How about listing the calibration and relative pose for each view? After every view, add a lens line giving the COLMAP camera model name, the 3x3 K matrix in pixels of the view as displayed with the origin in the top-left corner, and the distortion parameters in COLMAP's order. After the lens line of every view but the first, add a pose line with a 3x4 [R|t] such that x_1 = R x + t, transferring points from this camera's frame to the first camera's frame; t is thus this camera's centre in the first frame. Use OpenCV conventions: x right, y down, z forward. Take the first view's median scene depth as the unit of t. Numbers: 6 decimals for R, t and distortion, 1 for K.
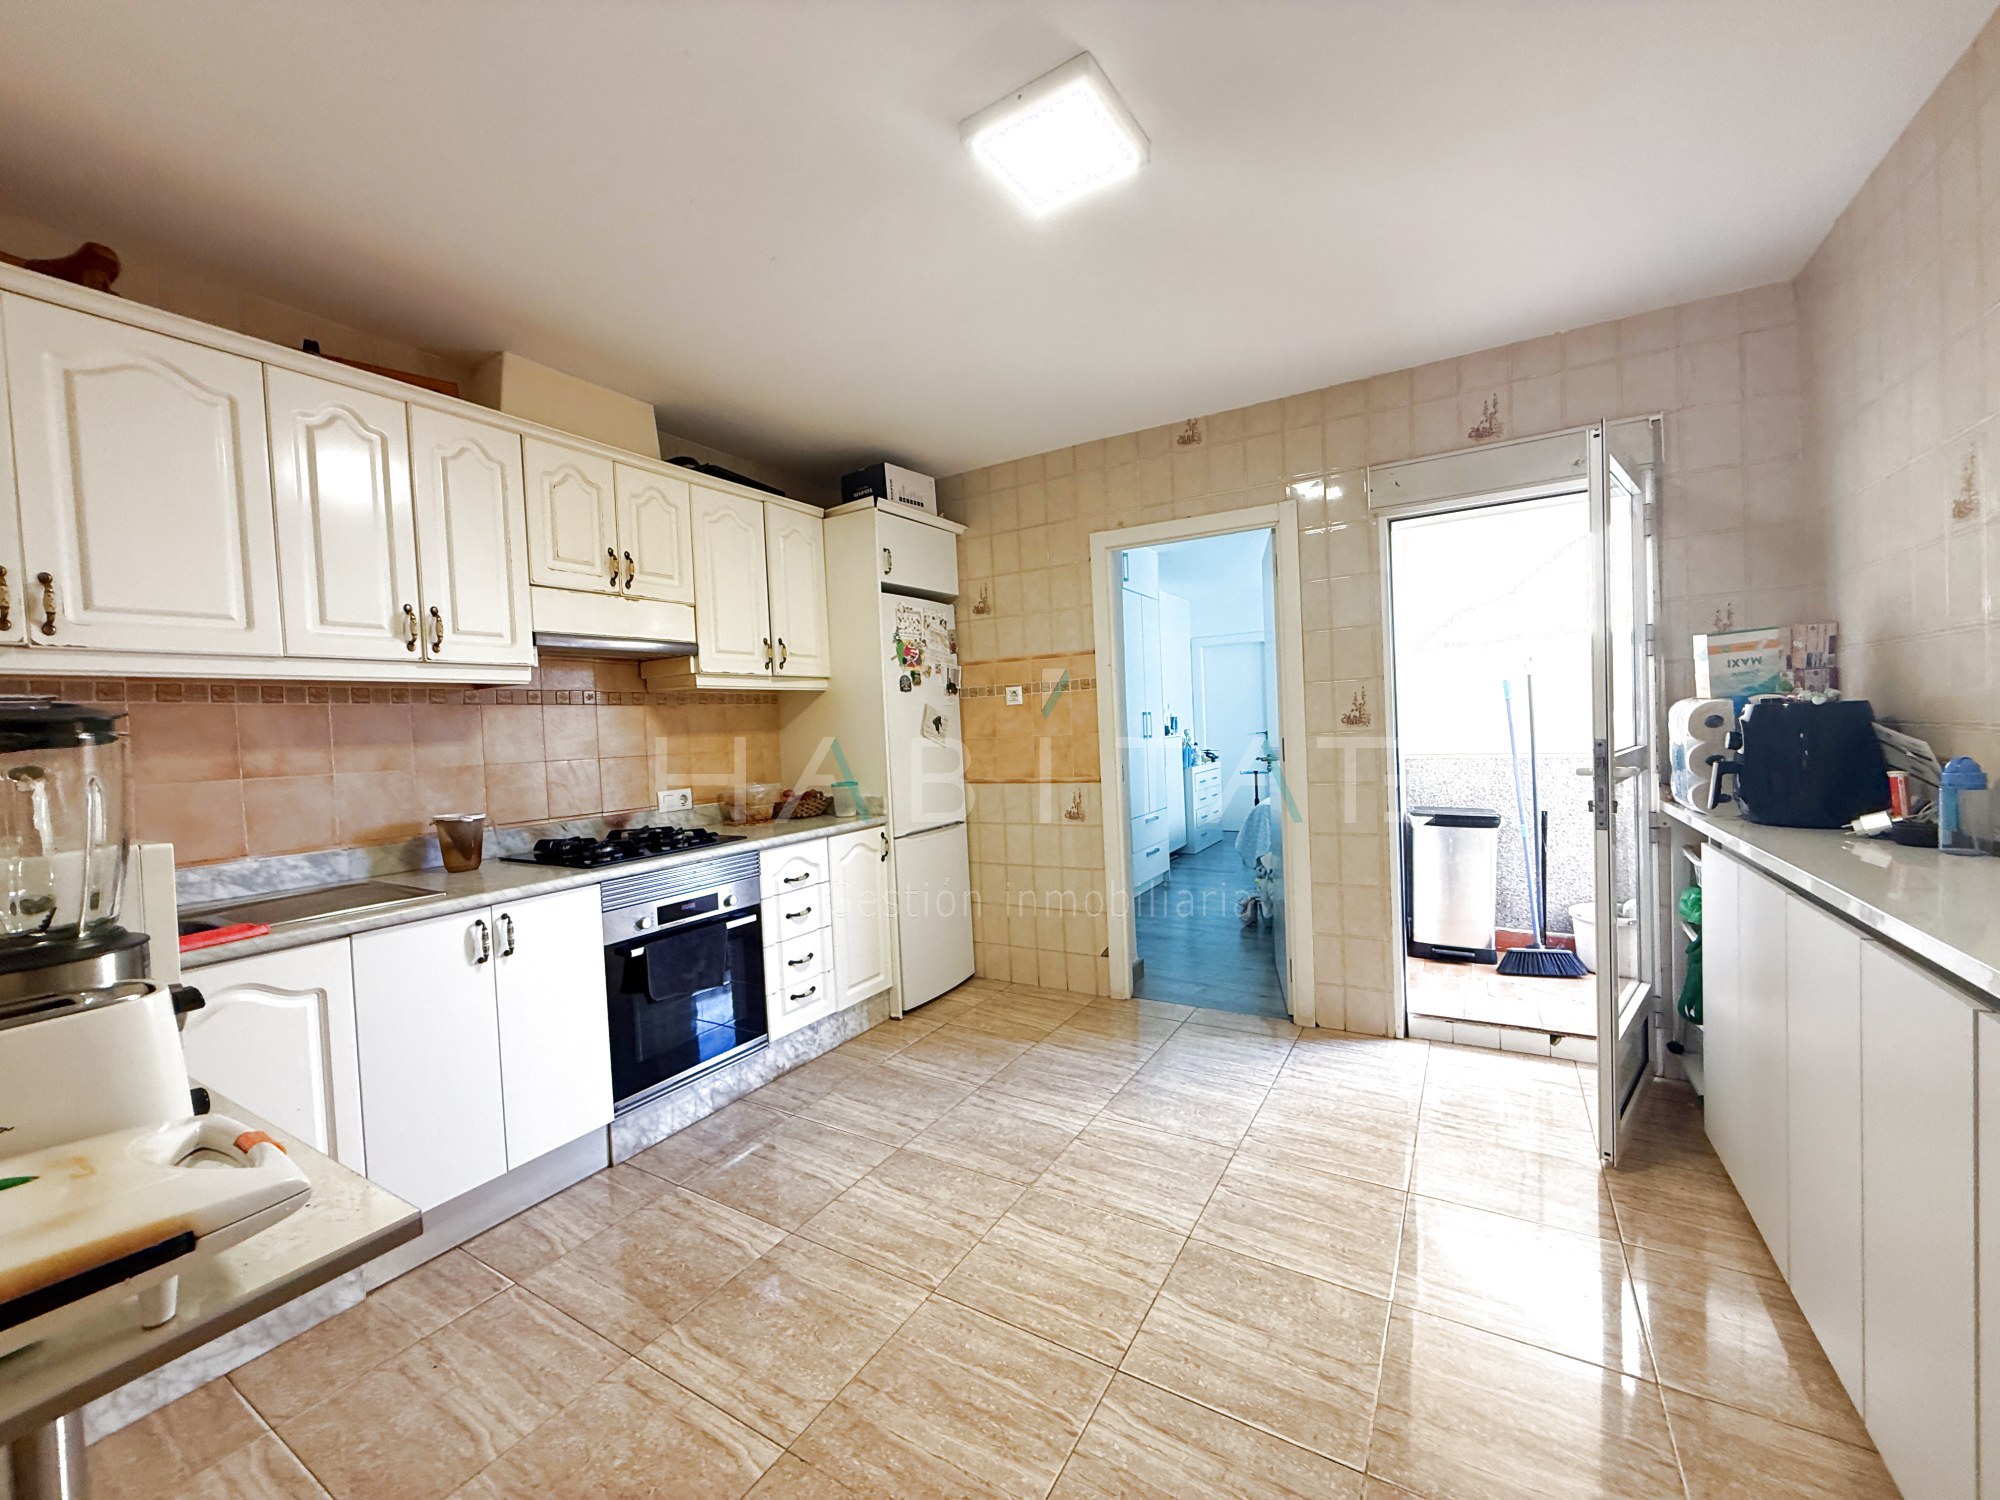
lens RADIAL K [[801.1, 0, 999.8], [0, 801.1, 746.8], [0, 0, 1]] dist [0.000053, -0.000204]
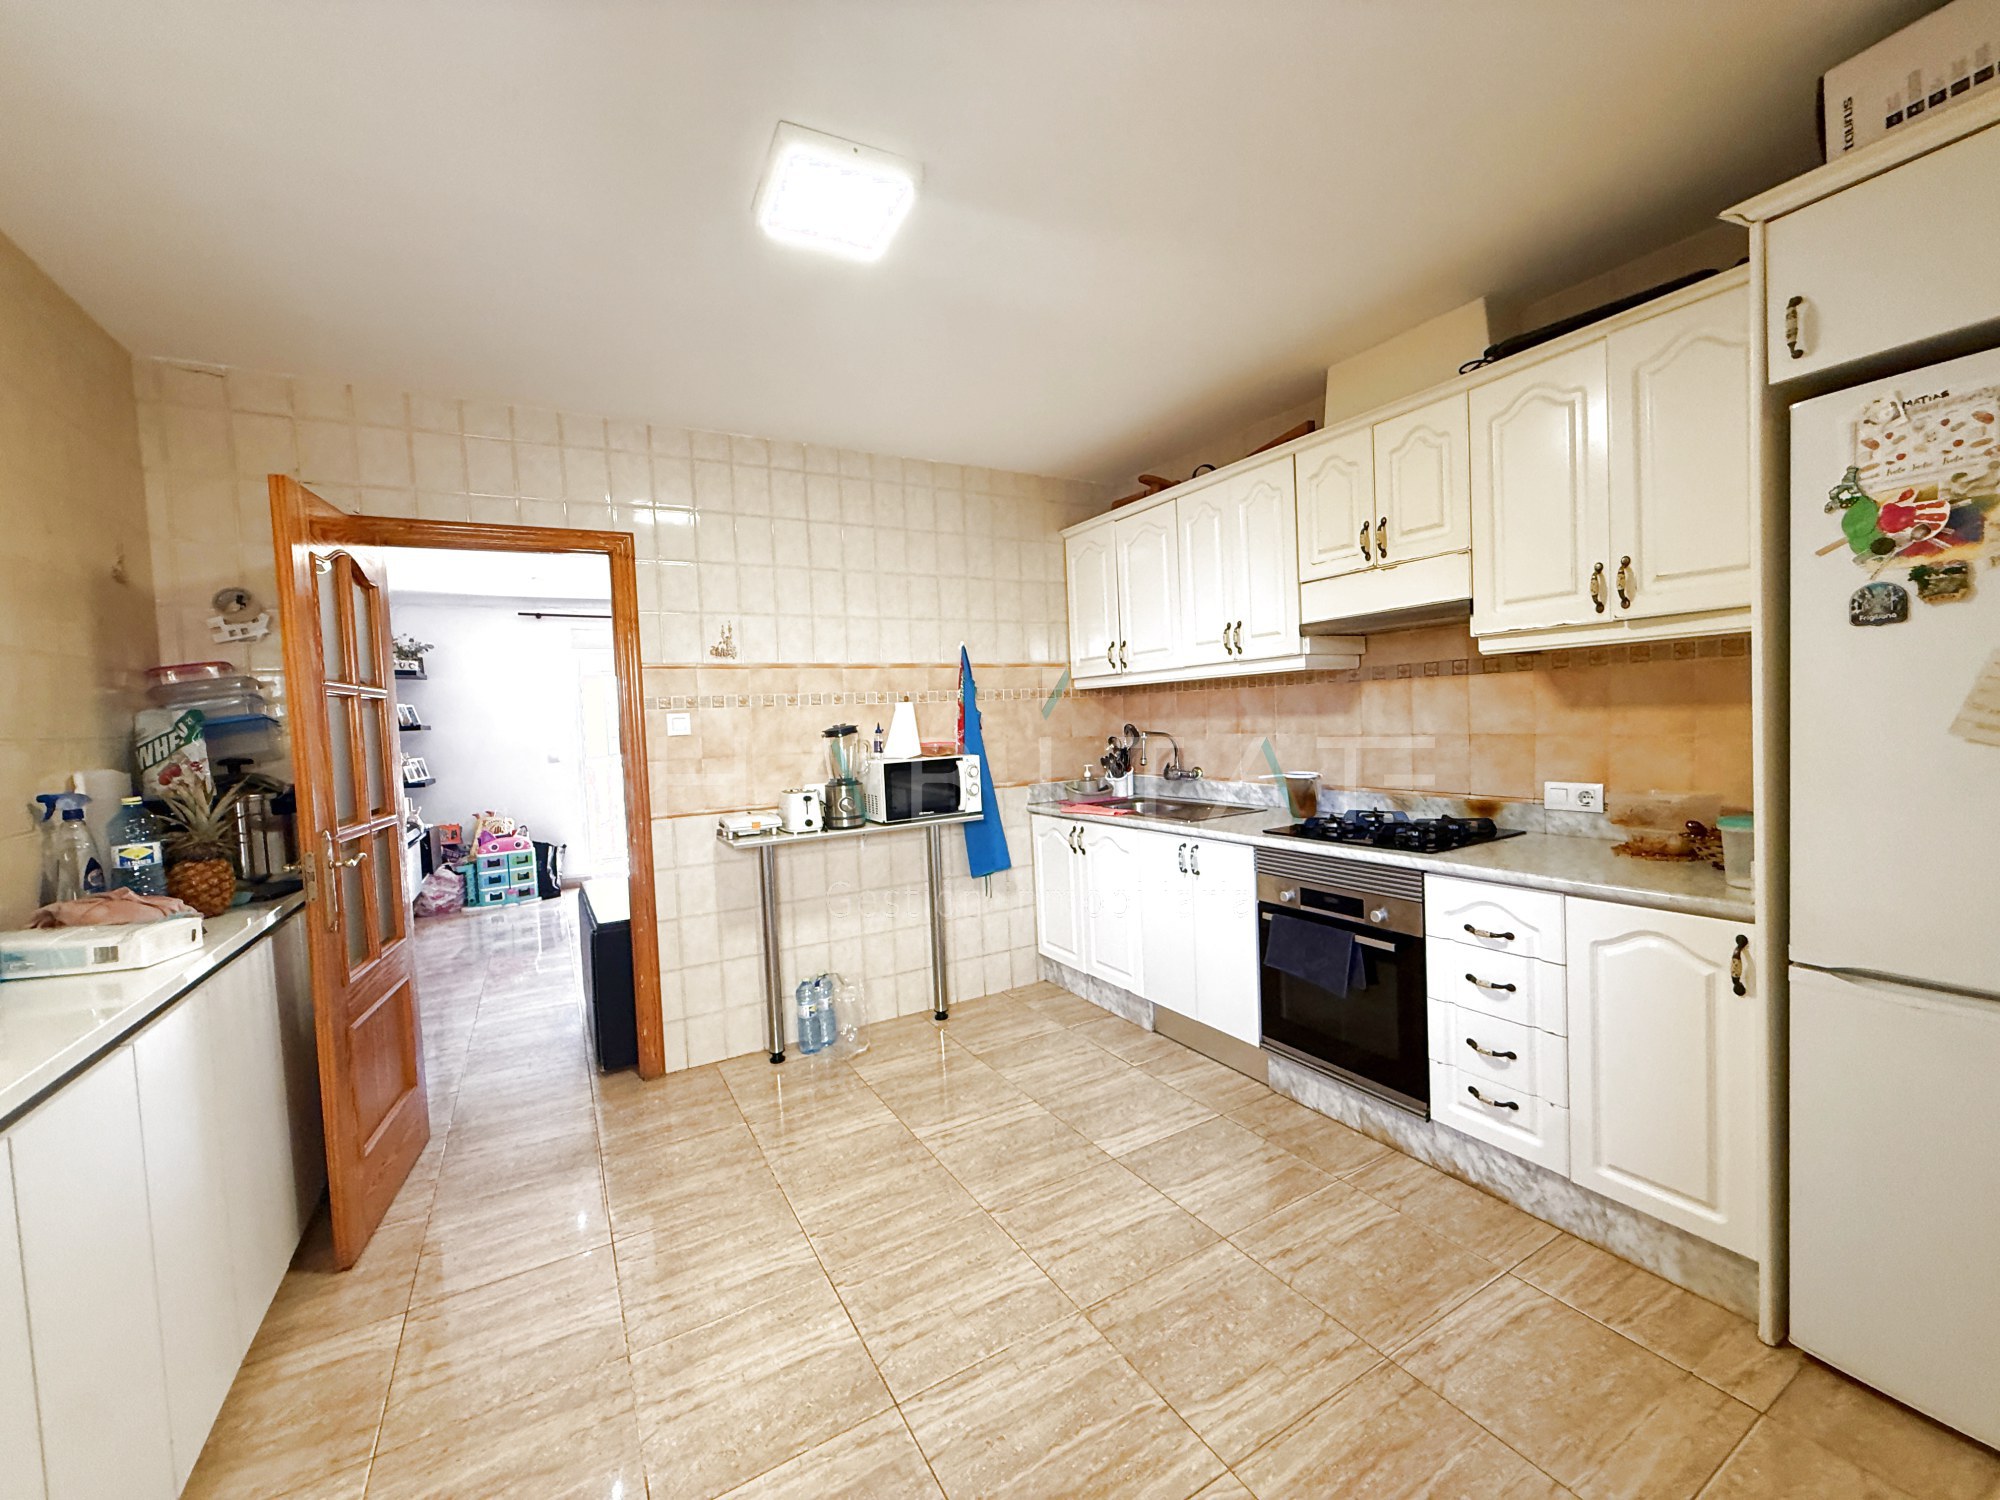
lens RADIAL K [[801.1, 0, 988.7], [0, 801.1, 745.6], [0, 0, 1]] dist [0.000053, -0.000204]
pose [[-0.493635, 0.099769, -0.863927, 0.544089], [0.044935, 0.994997, 0.089230, -0.077178], [0.868507, 0.005226, -0.495649, 0.978693]]
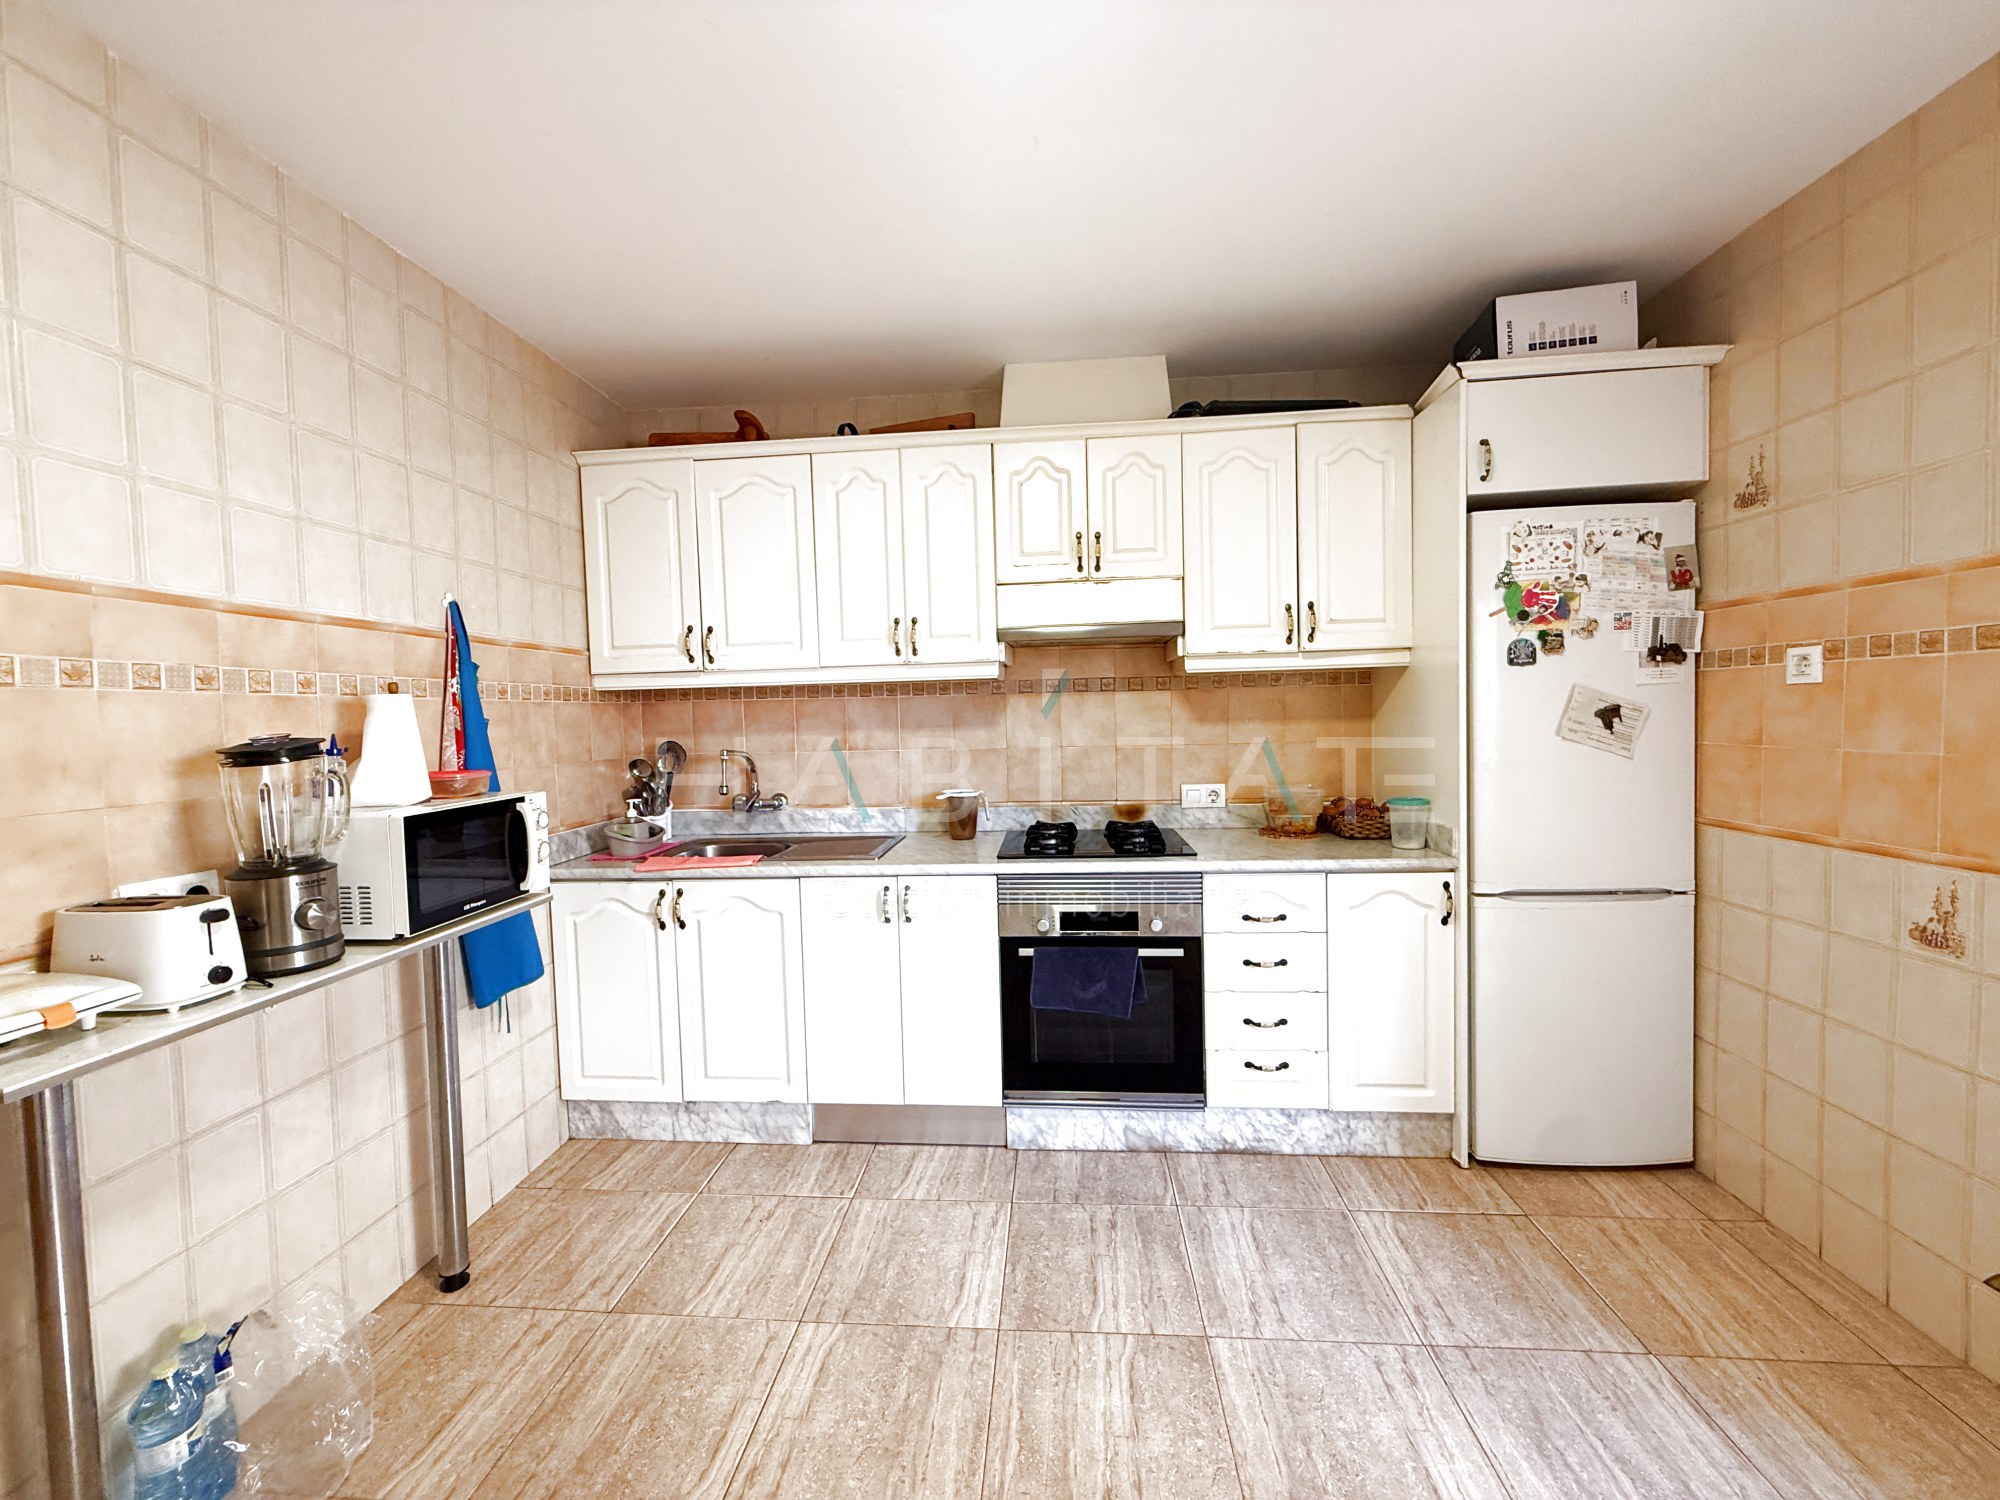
lens RADIAL K [[801.1, 0, 992.4], [0, 801.1, 747.2], [0, 0, 1]] dist [0.000053, -0.000204]
pose [[0.437152, 0.072135, -0.896490, 0.317499], [-0.016702, 0.997258, 0.072099, -0.052319], [0.899232, -0.016545, 0.437158, 0.433186]]
